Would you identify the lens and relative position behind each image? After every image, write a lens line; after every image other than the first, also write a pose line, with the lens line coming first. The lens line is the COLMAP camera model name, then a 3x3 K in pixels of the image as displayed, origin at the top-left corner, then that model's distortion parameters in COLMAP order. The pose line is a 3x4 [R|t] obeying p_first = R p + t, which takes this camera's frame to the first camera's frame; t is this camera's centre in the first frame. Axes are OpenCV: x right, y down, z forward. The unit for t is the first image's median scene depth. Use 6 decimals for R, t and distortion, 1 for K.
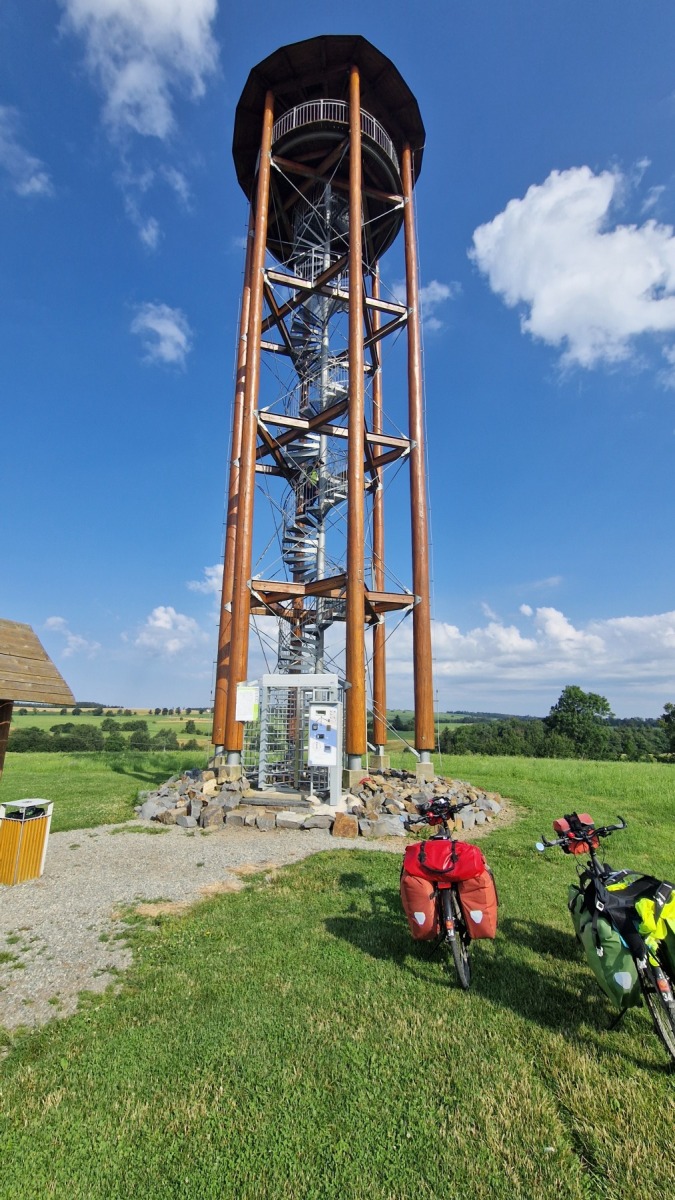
lens RADIAL K [[489.2, 0, 337.5], [0, 489.2, 600.0], [0, 0, 1]] dist [-0.002102, -0.000373]
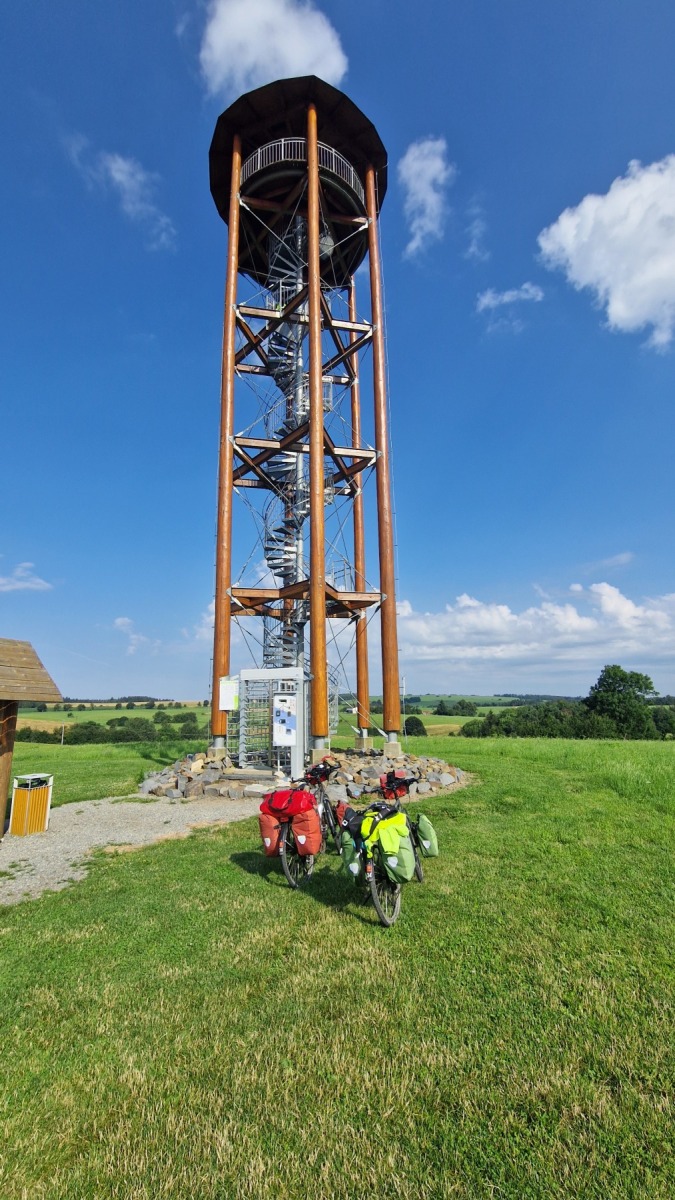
lens RADIAL K [[489.2, 0, 337.5], [0, 489.2, 600.0], [0, 0, 1]] dist [-0.002102, -0.000373]
pose [[0.995791, -0.045794, -0.079395, 0.145723], [0.047746, 0.998598, 0.022867, -0.024210], [0.078237, -0.026562, 0.996581, -0.112719]]
